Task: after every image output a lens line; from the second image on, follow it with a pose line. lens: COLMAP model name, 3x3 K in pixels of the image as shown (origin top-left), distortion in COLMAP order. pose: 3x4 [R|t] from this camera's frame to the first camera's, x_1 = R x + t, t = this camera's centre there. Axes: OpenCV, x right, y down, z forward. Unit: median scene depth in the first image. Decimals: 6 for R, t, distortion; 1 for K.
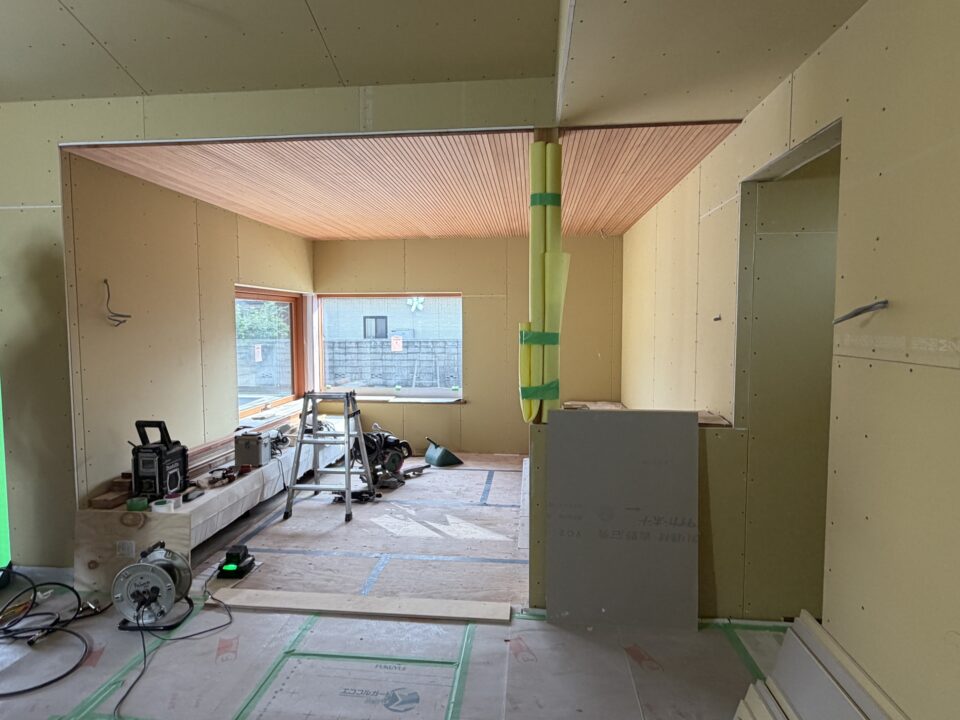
lens RADIAL K [[562.5, 0, 466.4], [0, 562.5, 360.3], [0, 0, 1]] dist [0.001352, 0.000342]
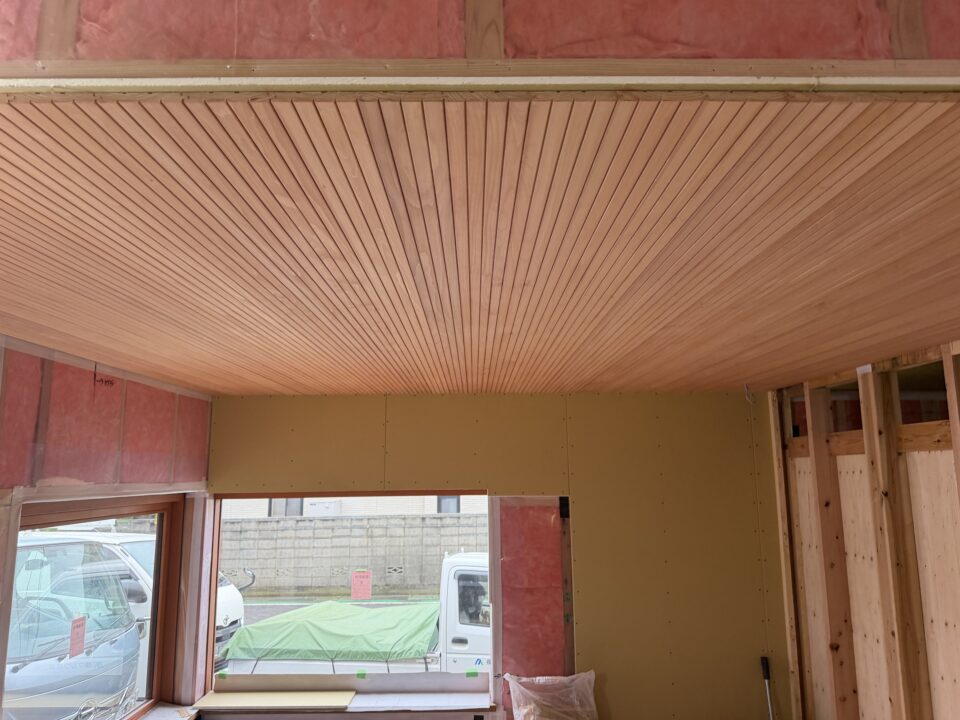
lens RADIAL K [[696.9, 0, 480.0], [0, 696.9, 360.0], [0, 0, 1]] dist [-0.005611, -0.002673]
pose [[0.992375, 0.015976, 0.122217, -0.033525], [0.012032, 0.974273, -0.225049, -0.030358], [-0.122668, 0.224803, 0.966652, 0.104155]]
